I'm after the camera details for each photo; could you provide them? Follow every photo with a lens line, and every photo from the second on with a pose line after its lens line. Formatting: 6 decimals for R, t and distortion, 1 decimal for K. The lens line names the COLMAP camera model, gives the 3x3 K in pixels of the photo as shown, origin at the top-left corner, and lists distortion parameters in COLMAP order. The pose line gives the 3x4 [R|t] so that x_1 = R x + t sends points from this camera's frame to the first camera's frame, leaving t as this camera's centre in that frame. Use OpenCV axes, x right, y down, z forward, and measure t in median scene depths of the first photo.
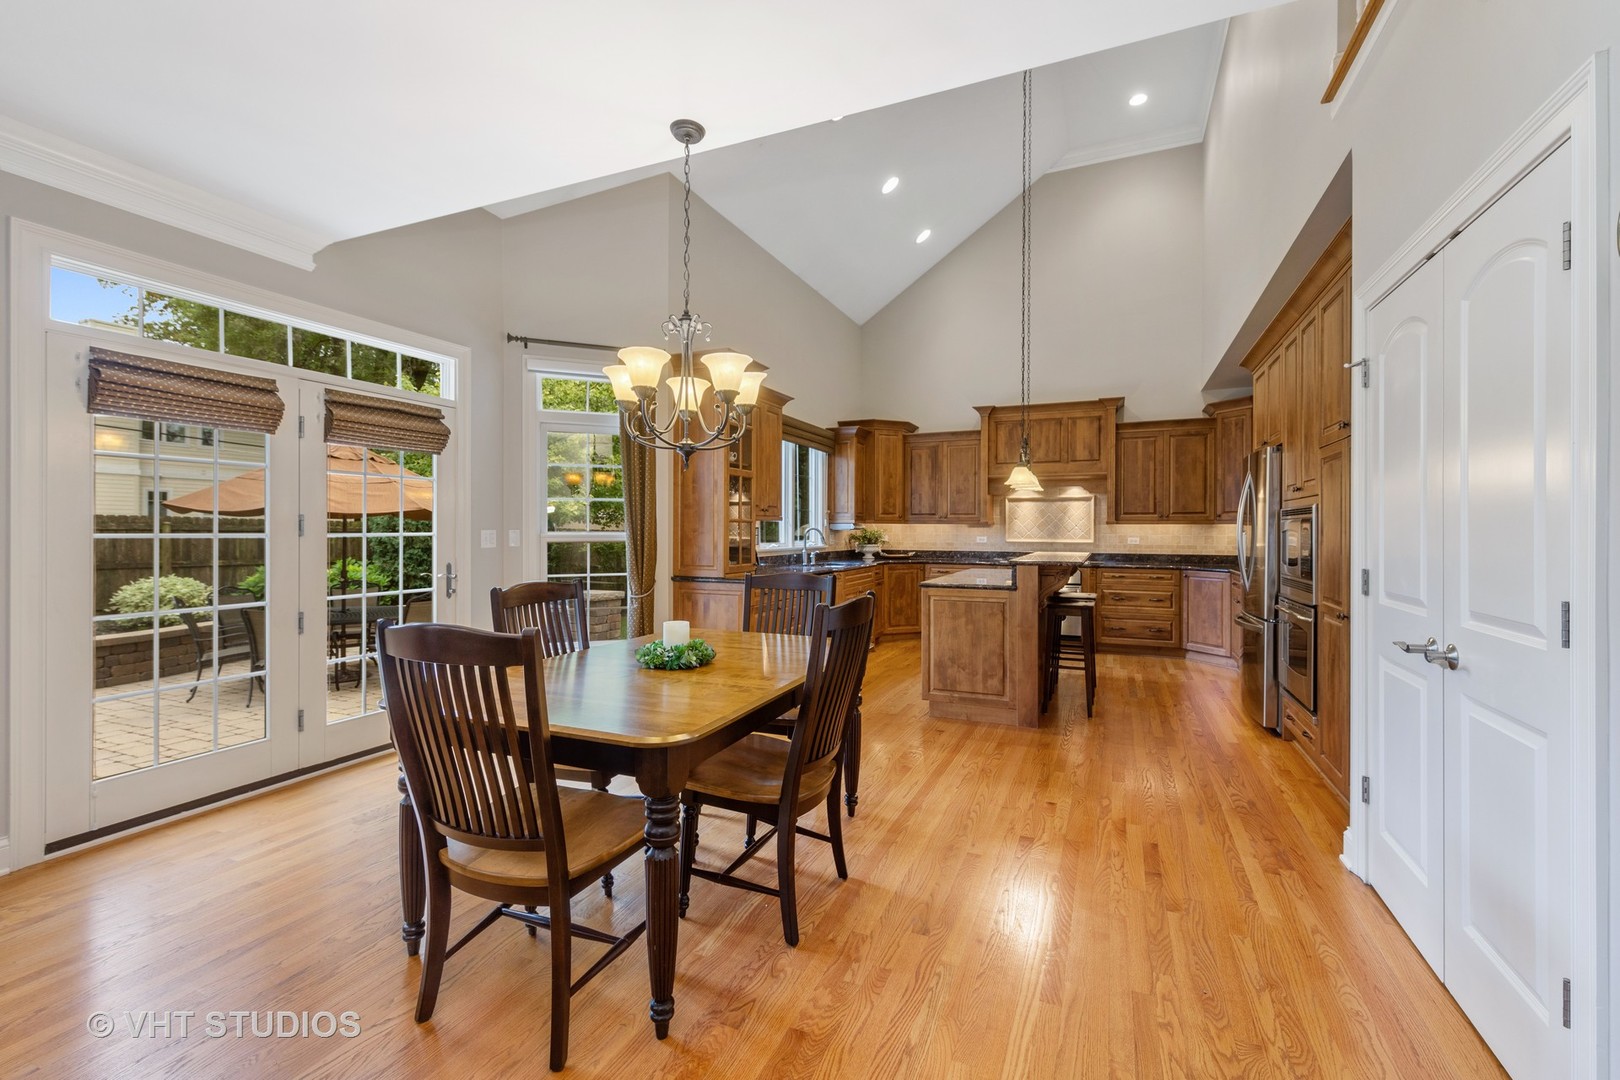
lens RADIAL K [[690.3, 0, 806.8], [0, 690.3, 533.2], [0, 0, 1]] dist [0.000938, -0.000456]
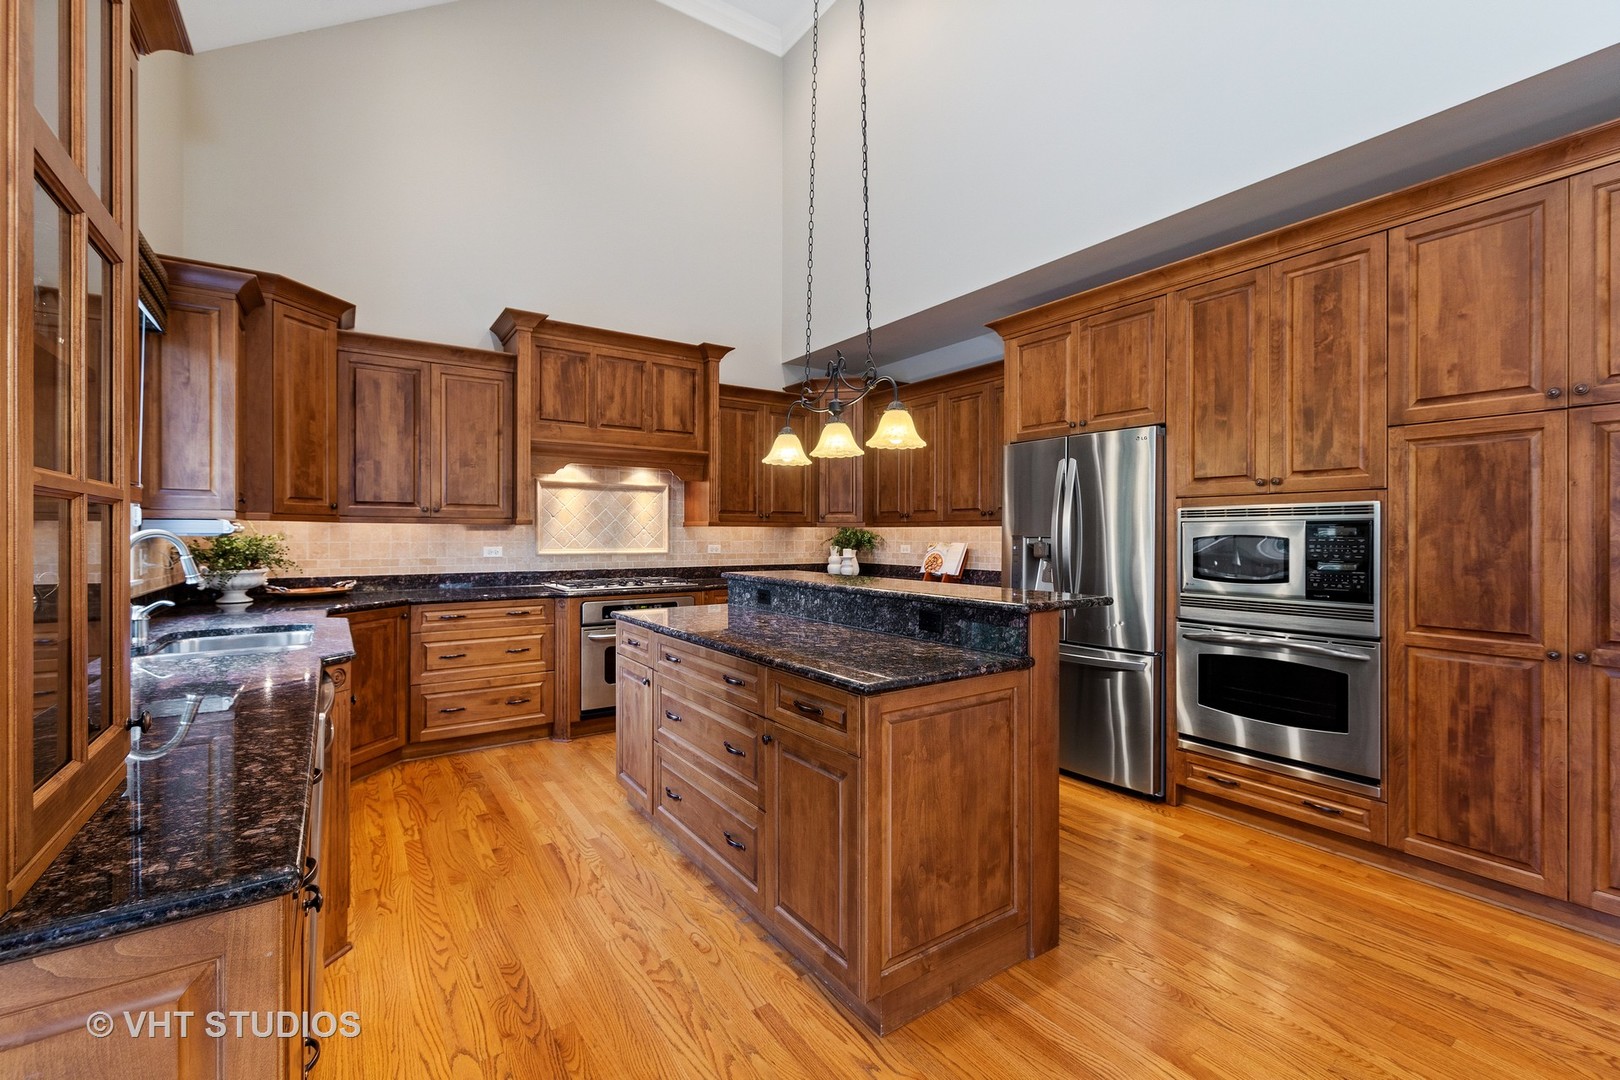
lens RADIAL K [[690.3, 0, 813.1], [0, 690.3, 536.9], [0, 0, 1]] dist [0.000938, -0.000456]
pose [[0.523962, -0.005949, 0.851721, -0.098233], [0.004953, 0.999980, 0.003937, -0.004129], [-0.851727, 0.002155, 0.523981, 0.521277]]
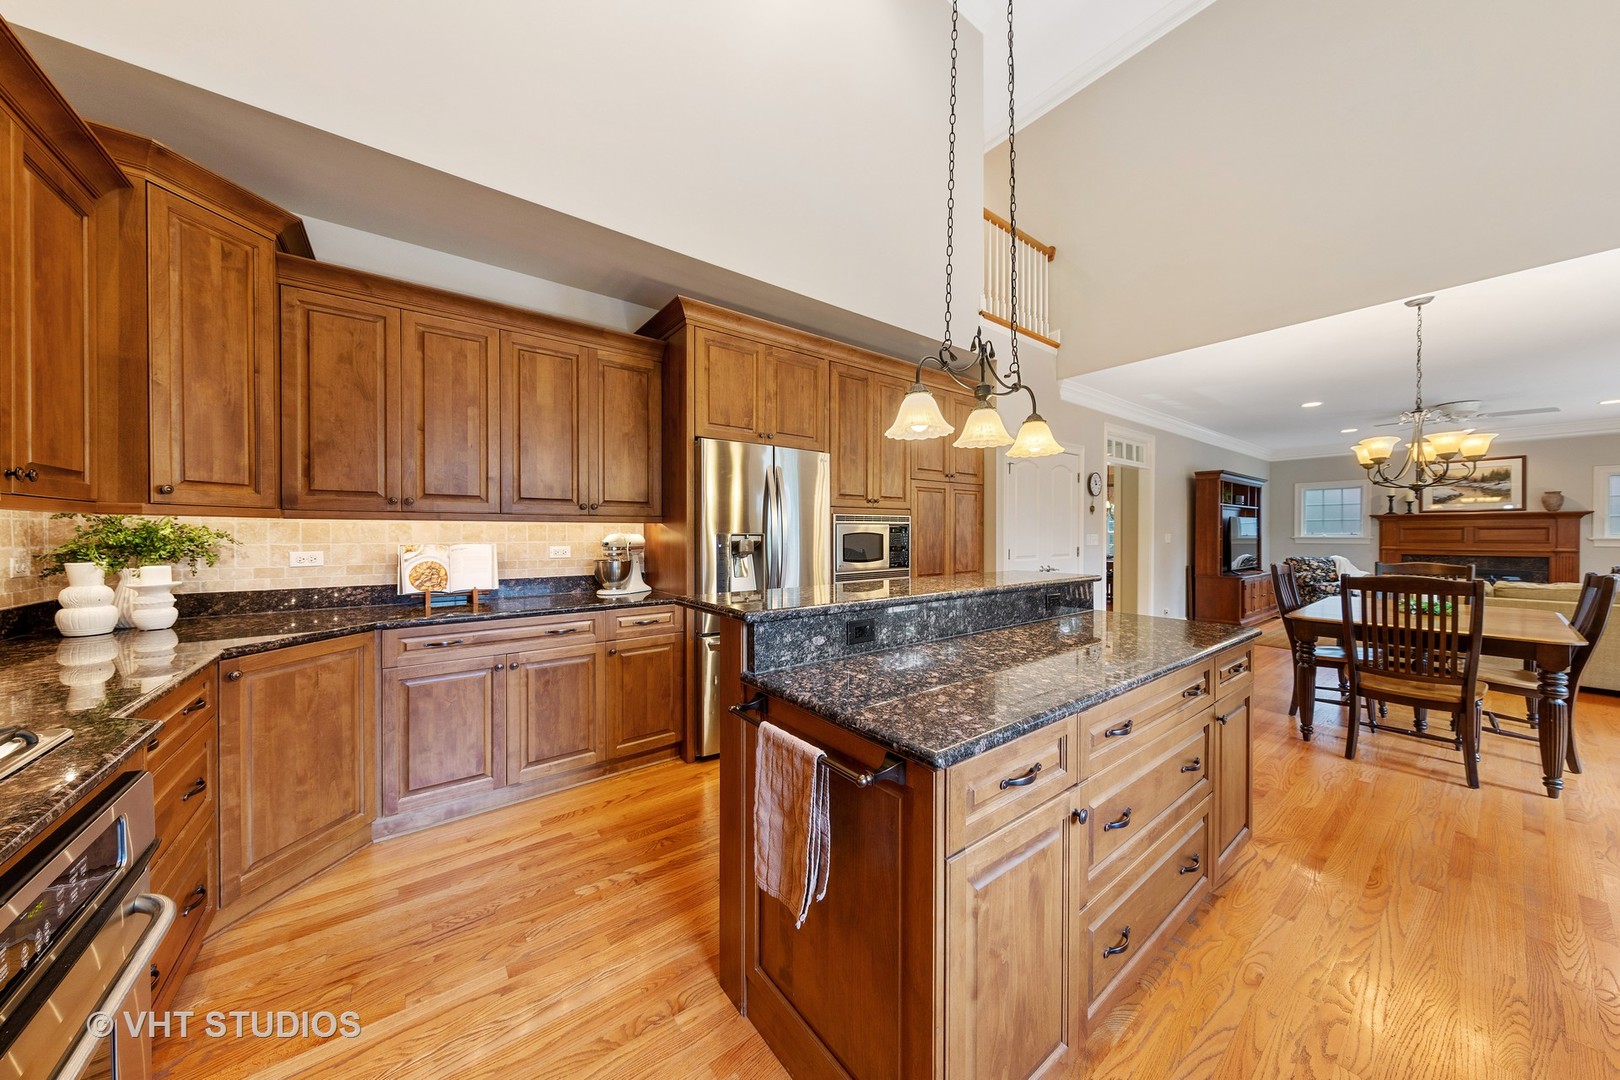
lens RADIAL K [[533.5, 0, 815.8], [0, 533.5, 534.2], [0, 0, 1]] dist [0.002874, 0.000057]
pose [[-0.883248, -0.005692, 0.468872, 0.358884], [-0.001275, 0.999952, 0.009737, -0.006899], [-0.468905, 0.008002, -0.883213, 1.280987]]
